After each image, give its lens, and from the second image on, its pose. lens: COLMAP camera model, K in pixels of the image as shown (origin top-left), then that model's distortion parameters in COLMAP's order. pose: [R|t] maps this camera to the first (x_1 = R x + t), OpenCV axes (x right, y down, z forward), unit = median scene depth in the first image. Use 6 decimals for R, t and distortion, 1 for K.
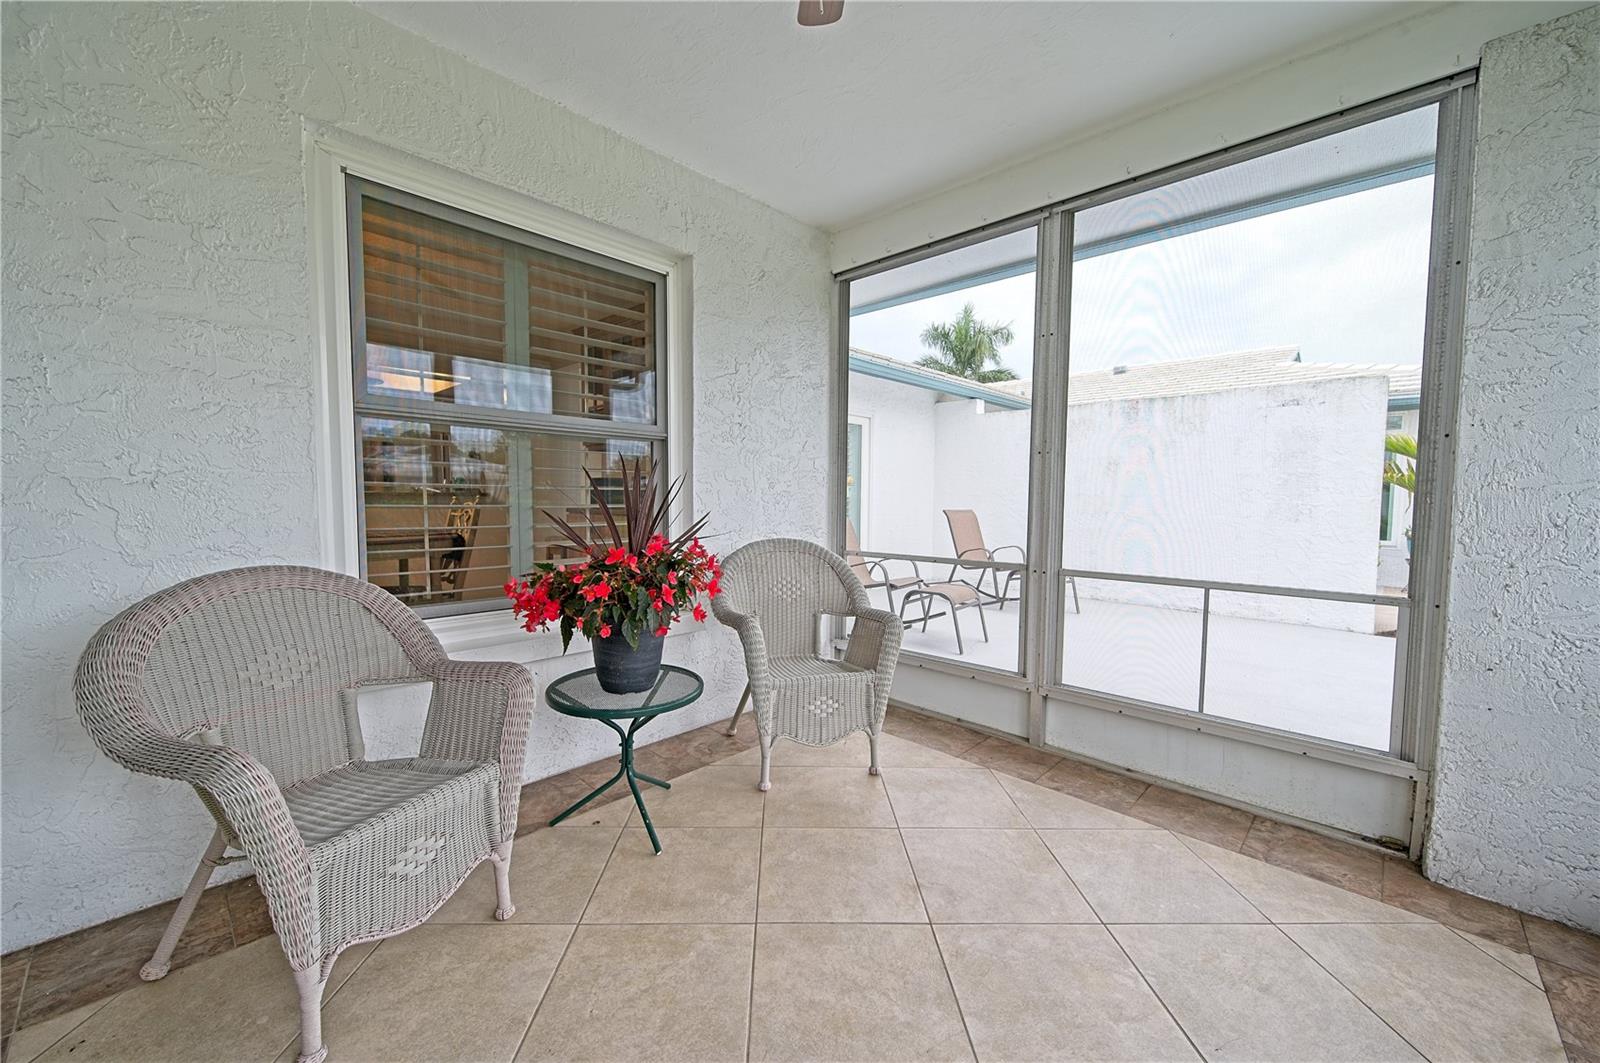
lens RADIAL K [[621.4, 0, 804.0], [0, 621.4, 534.8], [0, 0, 1]] dist [0.005172, -0.001196]
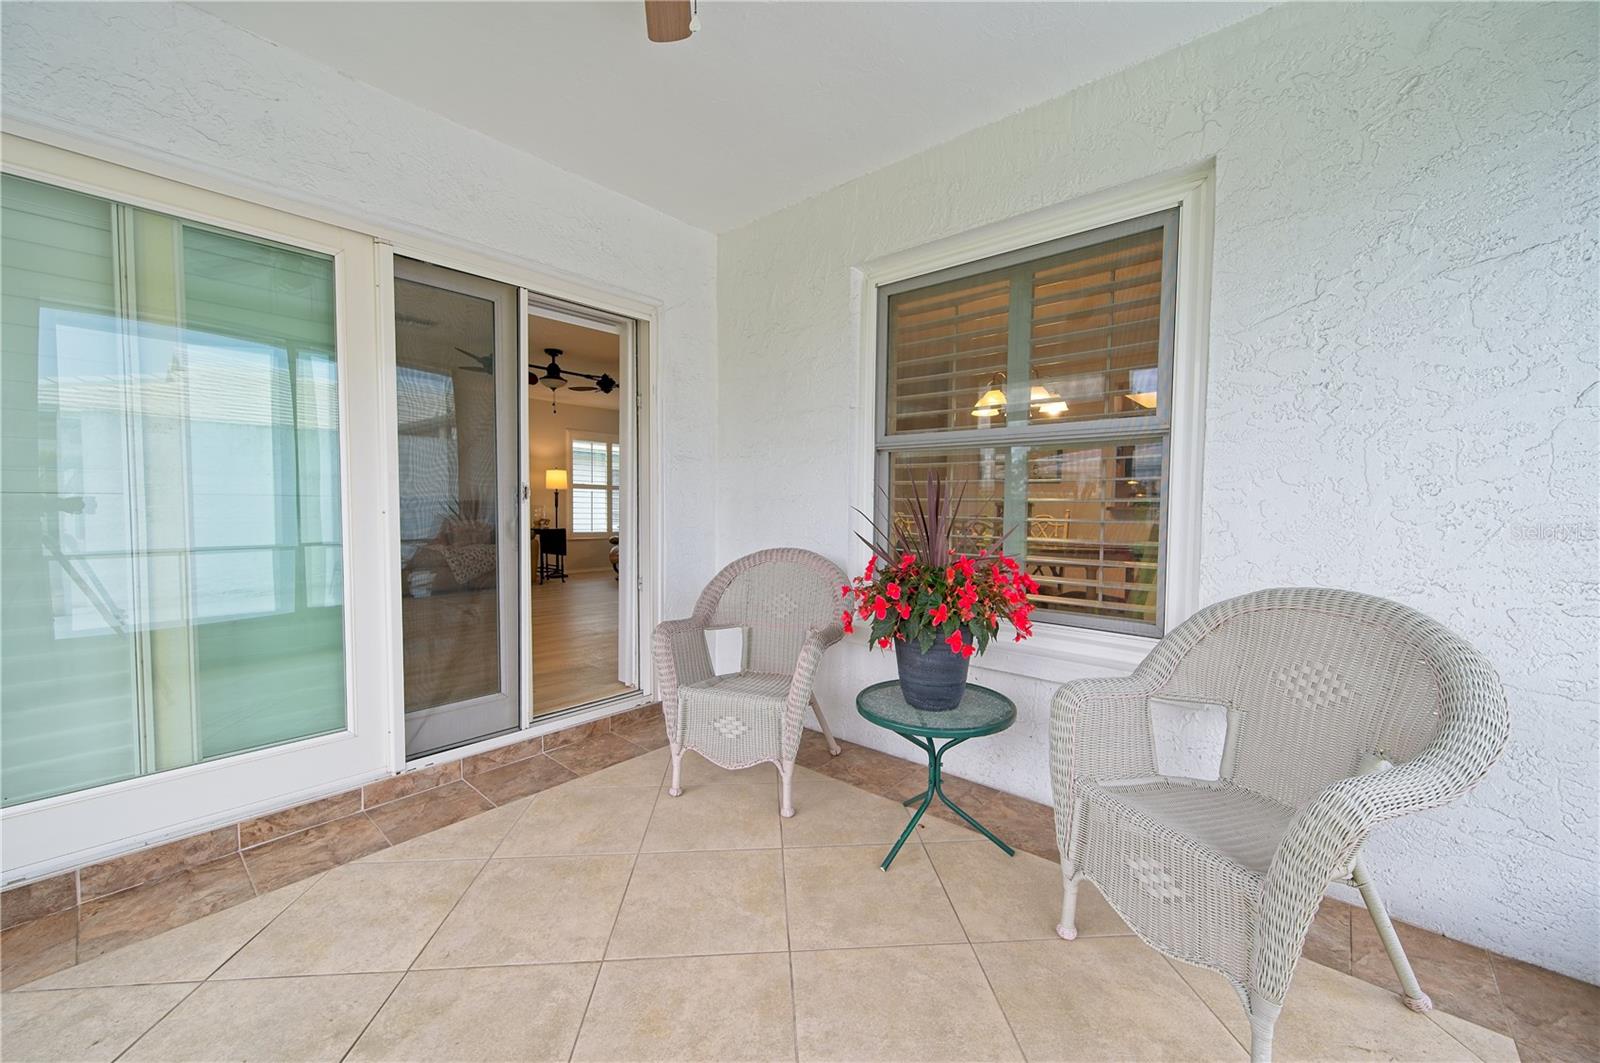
lens RADIAL K [[621.4, 0, 801.3], [0, 621.4, 535.7], [0, 0, 1]] dist [0.005172, -0.001196]
pose [[0.029019, 0.042716, -0.998666, 0.643411], [-0.067665, 0.996879, 0.040673, -0.042264], [0.997286, 0.066394, 0.031819, 0.710417]]
